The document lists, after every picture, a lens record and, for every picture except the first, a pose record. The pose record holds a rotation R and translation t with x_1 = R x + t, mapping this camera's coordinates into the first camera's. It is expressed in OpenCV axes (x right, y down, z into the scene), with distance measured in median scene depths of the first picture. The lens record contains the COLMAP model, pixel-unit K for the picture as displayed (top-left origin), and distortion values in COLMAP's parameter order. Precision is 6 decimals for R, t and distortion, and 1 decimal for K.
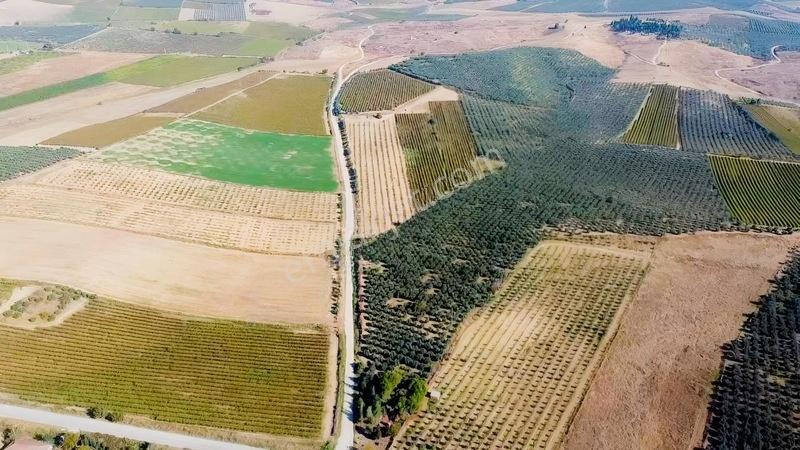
lens RADIAL K [[601.1, 0, 400.0], [0, 601.1, 225.0], [0, 0, 1]] dist [-0.002110, -0.004373]
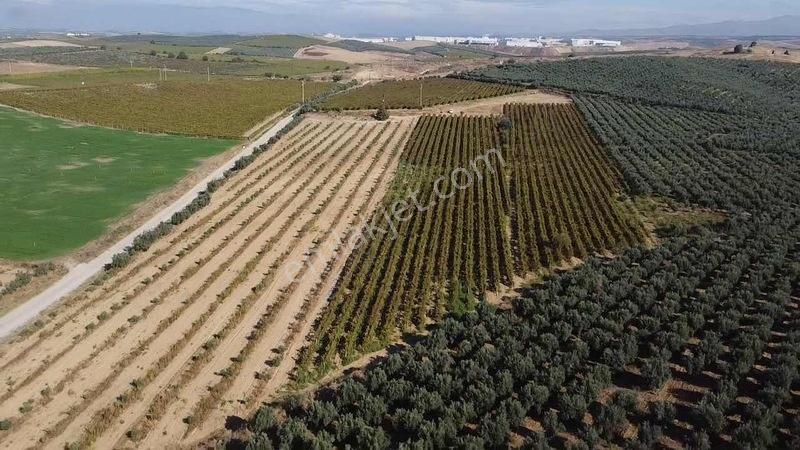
lens RADIAL K [[601.1, 0, 400.0], [0, 601.1, 225.0], [0, 0, 1]] dist [-0.002110, -0.004373]
pose [[0.982296, 0.056443, -0.178628, 0.073339], [-0.086617, 0.982328, -0.165919, -0.036821], [0.166106, 0.178453, 0.969826, 0.705301]]
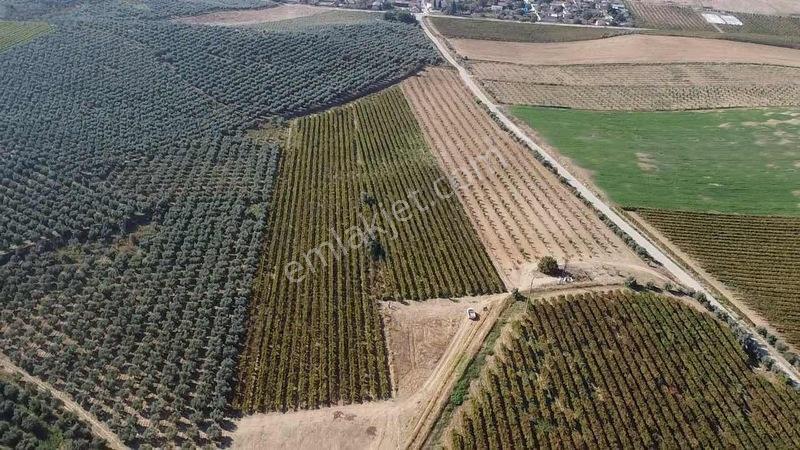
lens RADIAL K [[601.1, 0, 400.0], [0, 601.1, 225.0], [0, 0, 1]] dist [-0.002110, -0.004373]
pose [[-0.994280, -0.025313, -0.103761, 0.087817], [-0.101457, 0.527401, 0.843537, -0.530216], [0.033372, 0.849239, -0.526953, 1.364038]]
